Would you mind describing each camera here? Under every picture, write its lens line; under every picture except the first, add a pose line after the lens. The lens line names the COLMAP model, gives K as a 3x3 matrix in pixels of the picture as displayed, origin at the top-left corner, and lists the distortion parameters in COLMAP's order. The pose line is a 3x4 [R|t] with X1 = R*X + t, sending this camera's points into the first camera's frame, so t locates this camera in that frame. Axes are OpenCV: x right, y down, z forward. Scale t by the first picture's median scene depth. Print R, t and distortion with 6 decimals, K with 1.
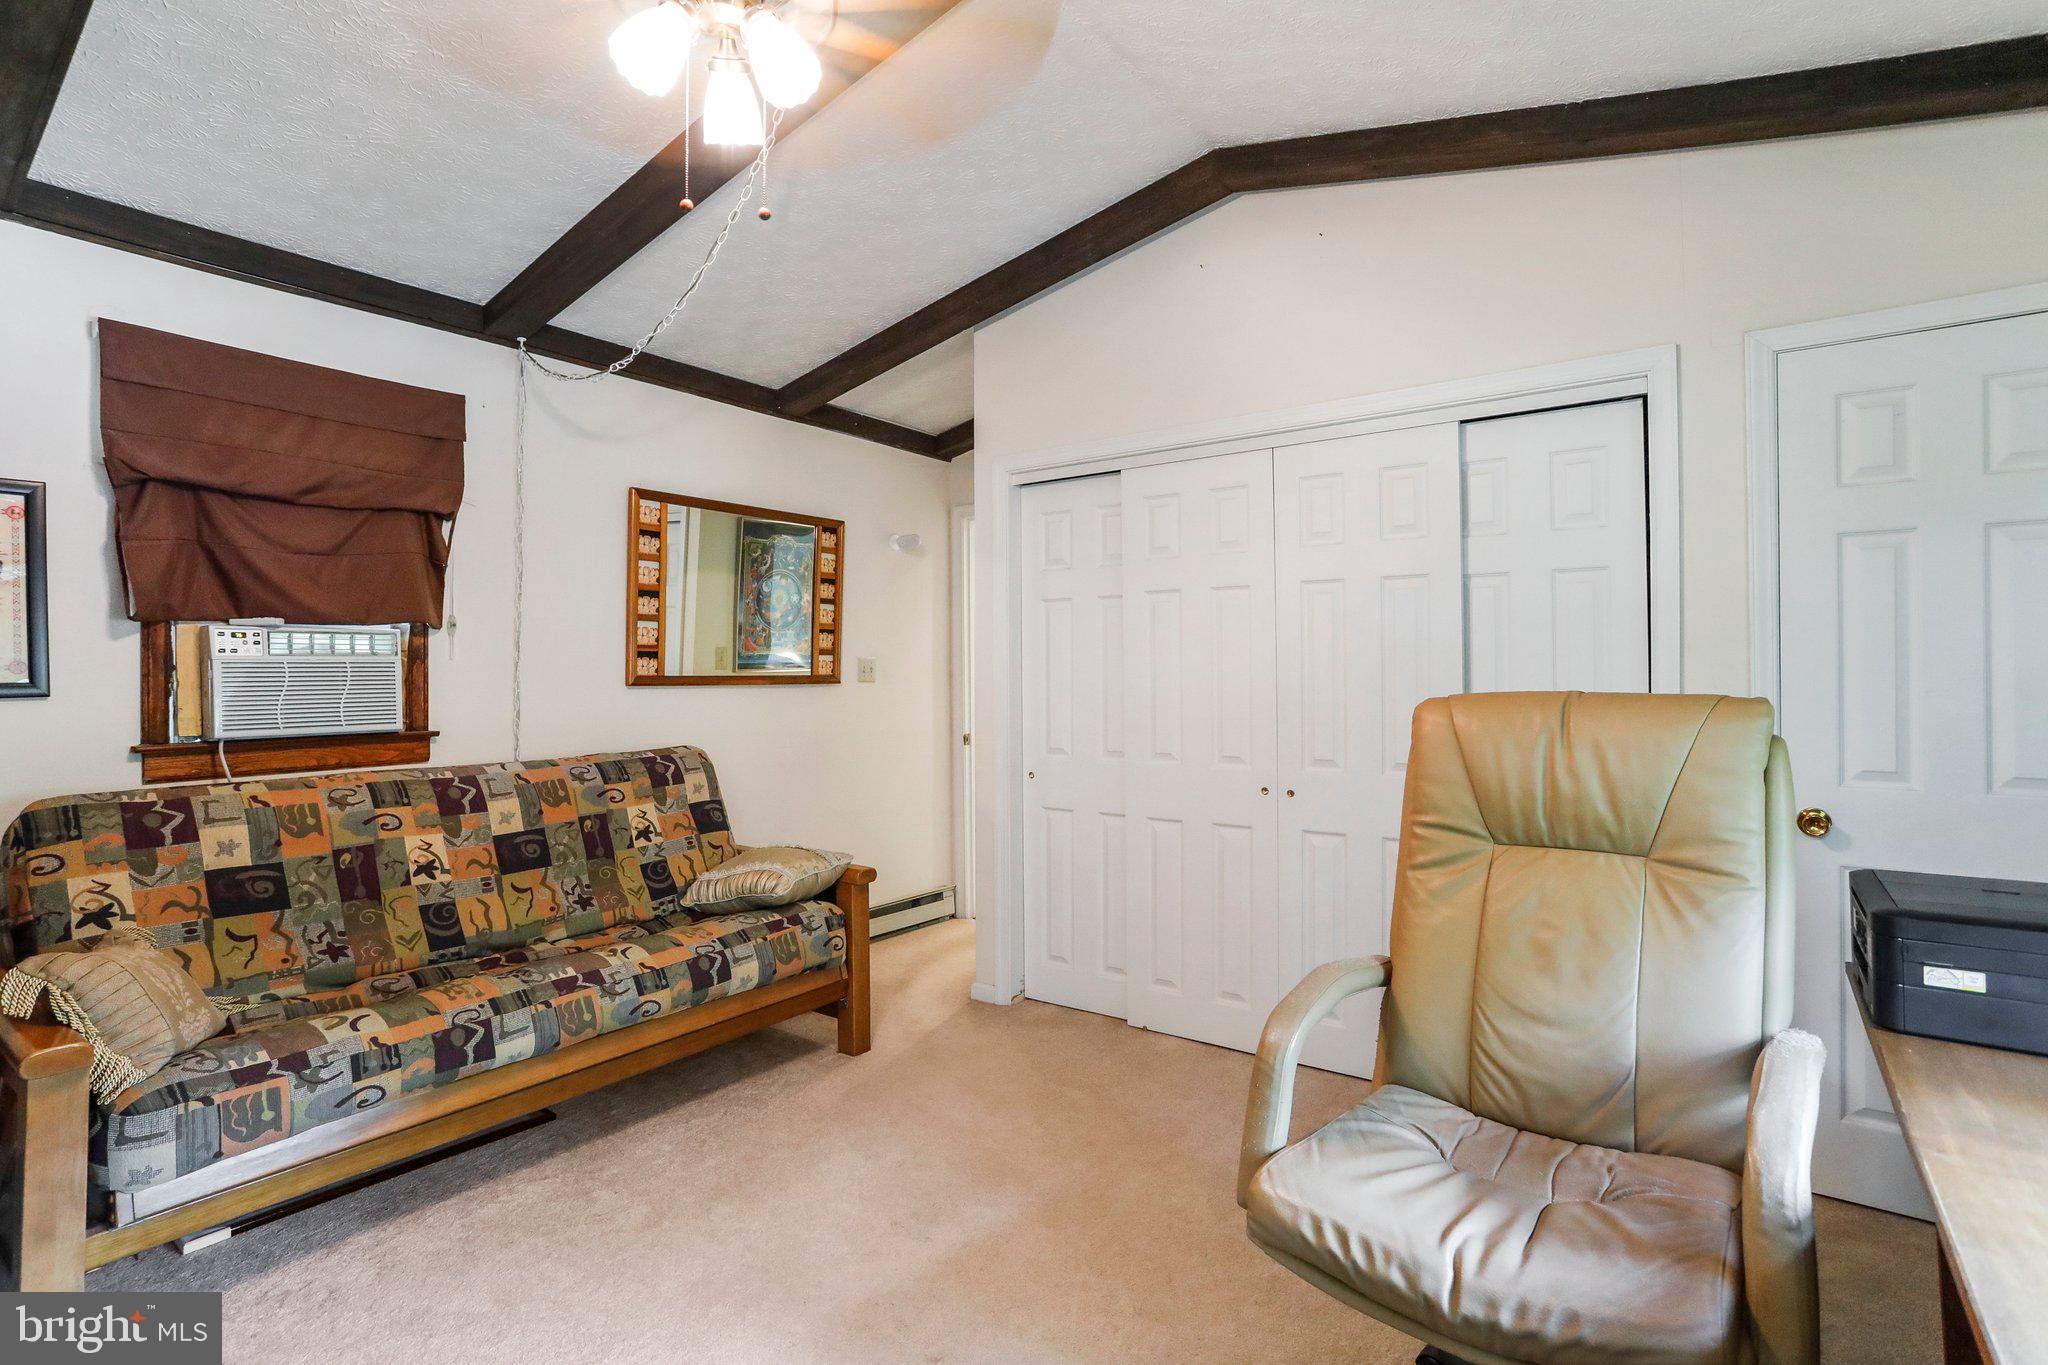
lens RADIAL K [[1011.6, 0, 1033.3], [0, 1011.6, 670.0], [0, 0, 1]] dist [-0.039717, 0.028900]
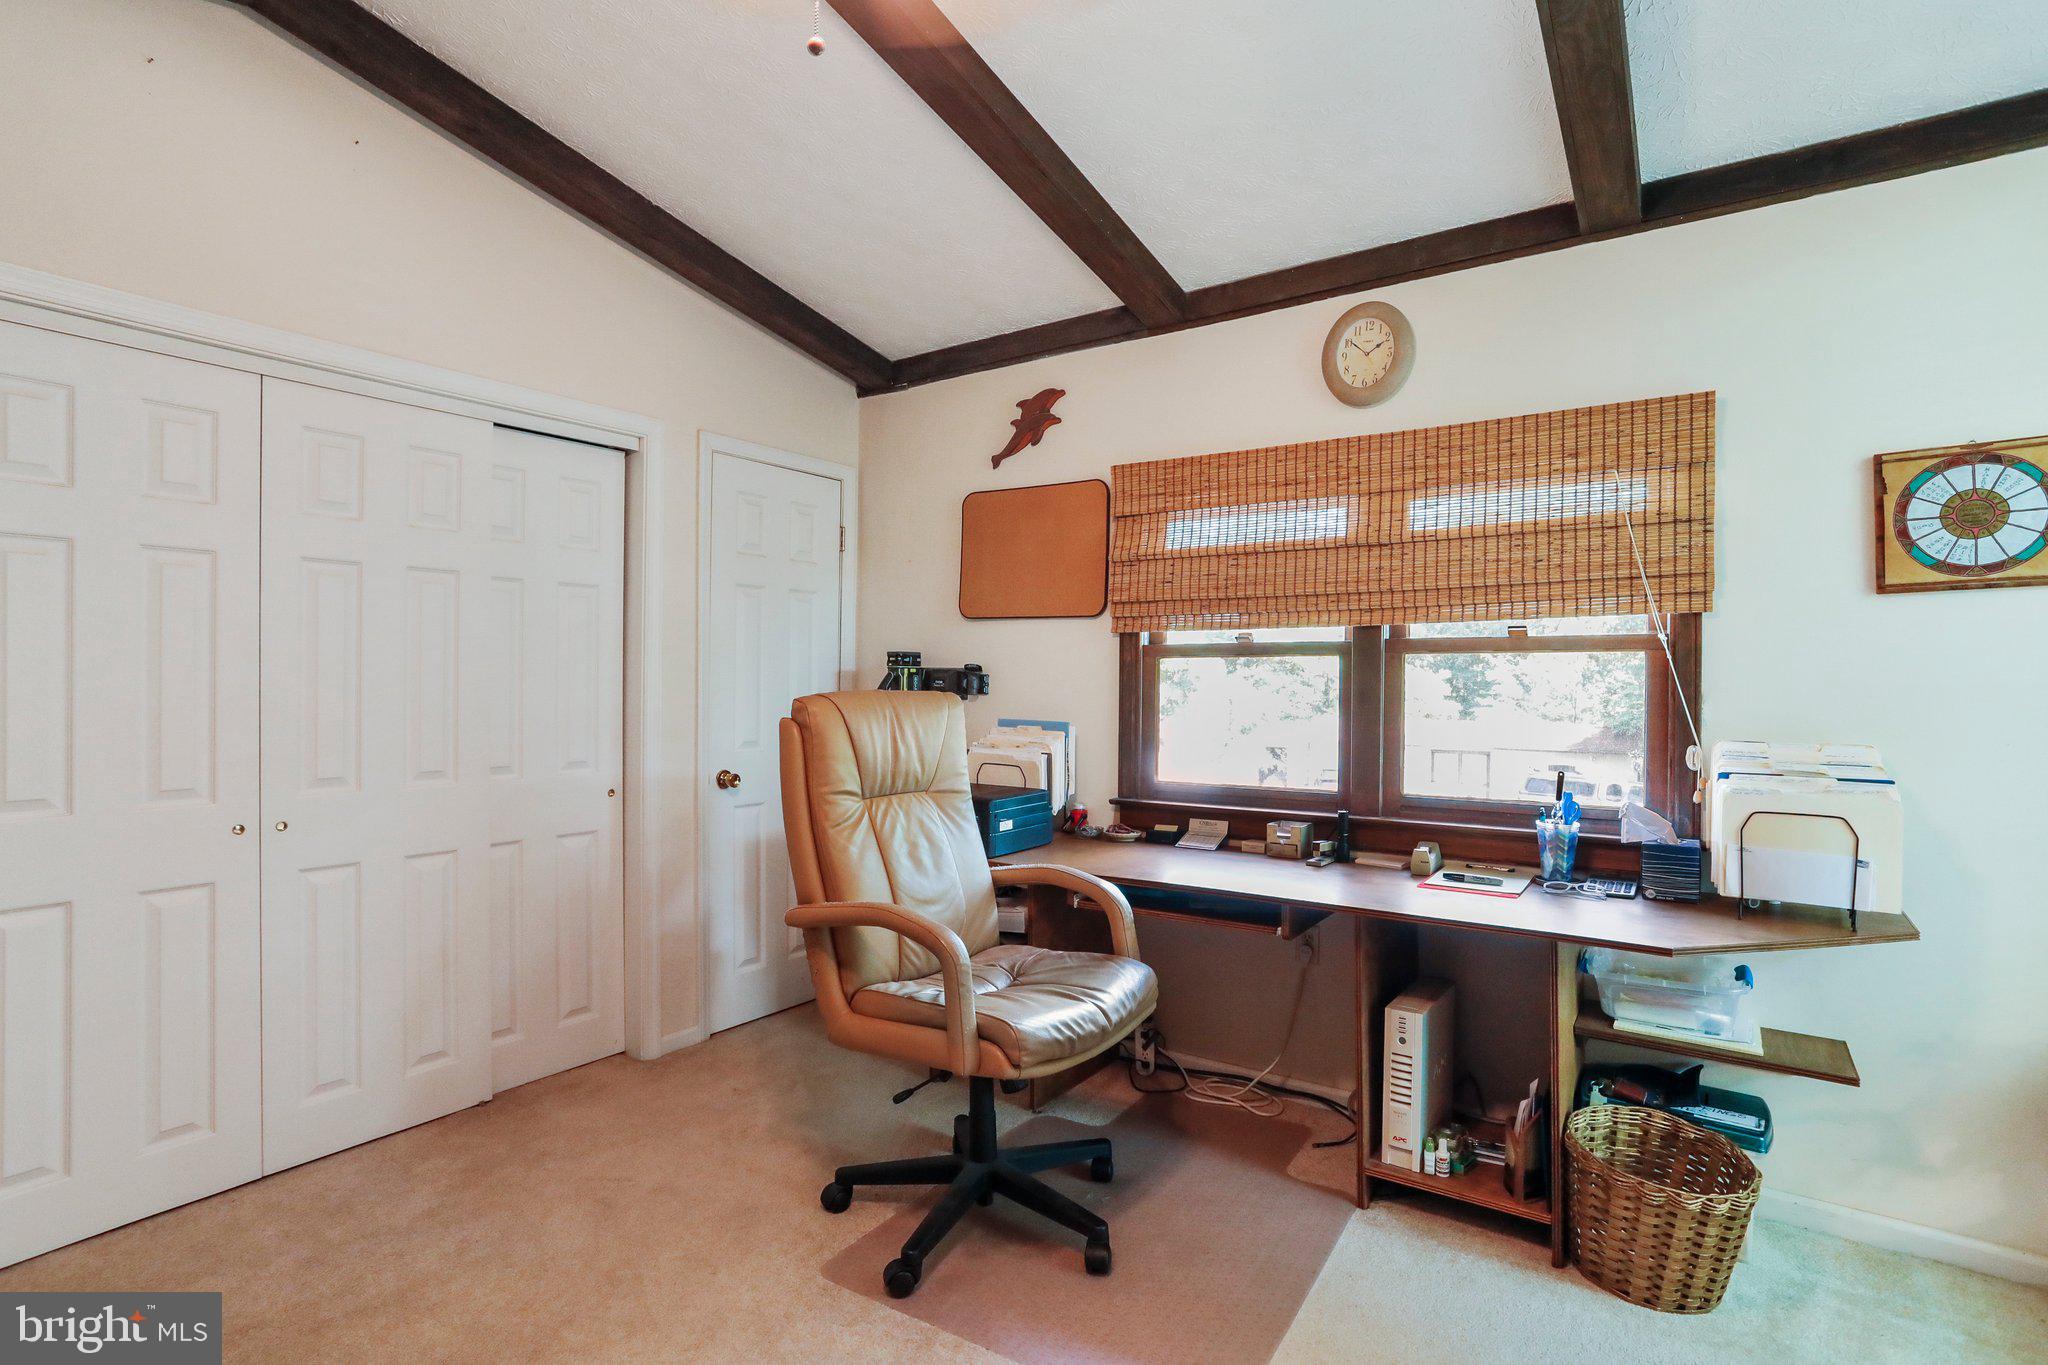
lens RADIAL K [[1011.6, 0, 1033.3], [0, 1011.6, 670.0], [0, 0, 1]] dist [-0.039717, 0.028900]
pose [[-0.029096, 0.008583, 0.999540, -1.023656], [-0.014512, 0.999854, -0.009008, 0.000450], [-0.999471, -0.014768, -0.028967, 0.852215]]
